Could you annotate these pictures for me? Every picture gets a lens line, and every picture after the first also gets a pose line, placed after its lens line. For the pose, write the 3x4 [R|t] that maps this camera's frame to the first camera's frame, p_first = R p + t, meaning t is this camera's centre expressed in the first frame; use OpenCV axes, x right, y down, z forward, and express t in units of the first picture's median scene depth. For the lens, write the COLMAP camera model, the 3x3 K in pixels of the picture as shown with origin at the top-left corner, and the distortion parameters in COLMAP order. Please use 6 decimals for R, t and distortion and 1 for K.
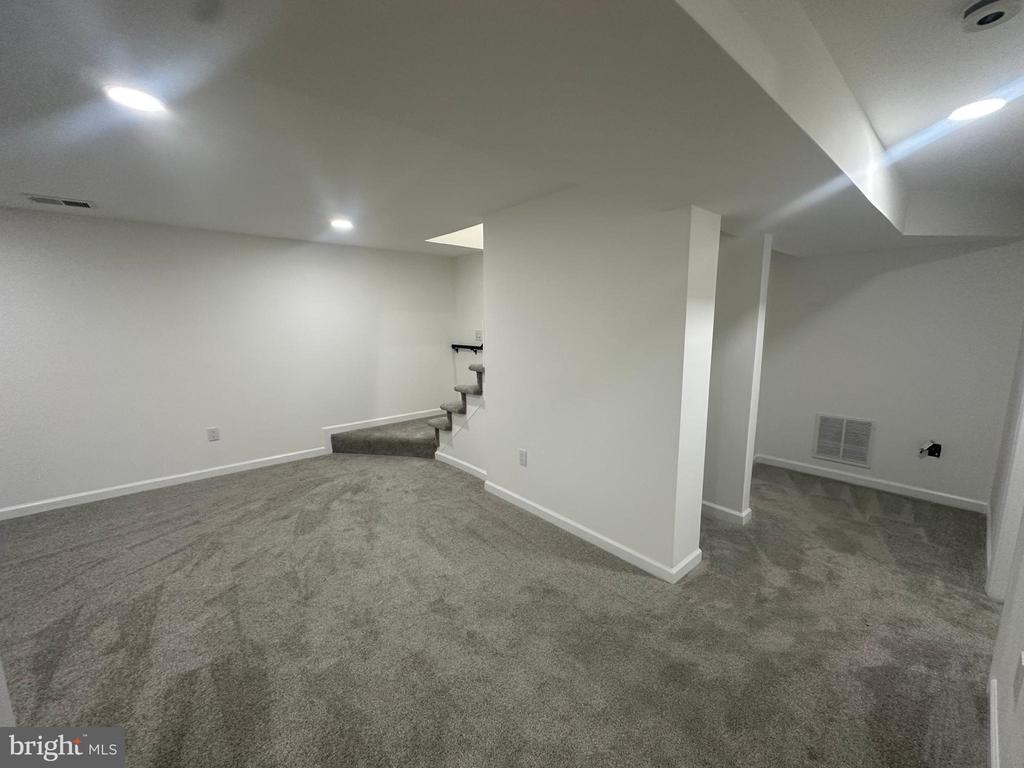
lens RADIAL K [[405.5, 0, 512.0], [0, 405.5, 384.0], [0, 0, 1]] dist [-0.001312, 0.000046]
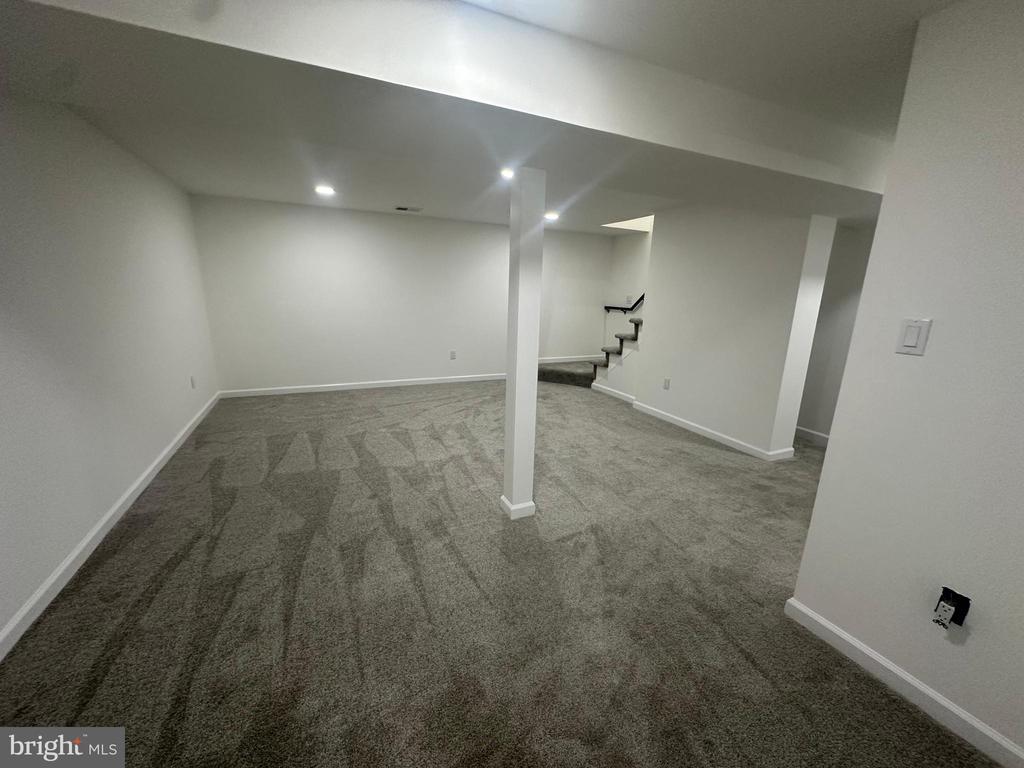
lens RADIAL K [[405.5, 0, 512.0], [0, 405.5, 384.0], [0, 0, 1]] dist [-0.001312, 0.000046]
pose [[0.959674, 0.098845, -0.263164, -0.111201], [-0.078966, 0.993238, 0.085100, 0.095005], [0.269796, -0.060888, 0.960991, -0.492208]]
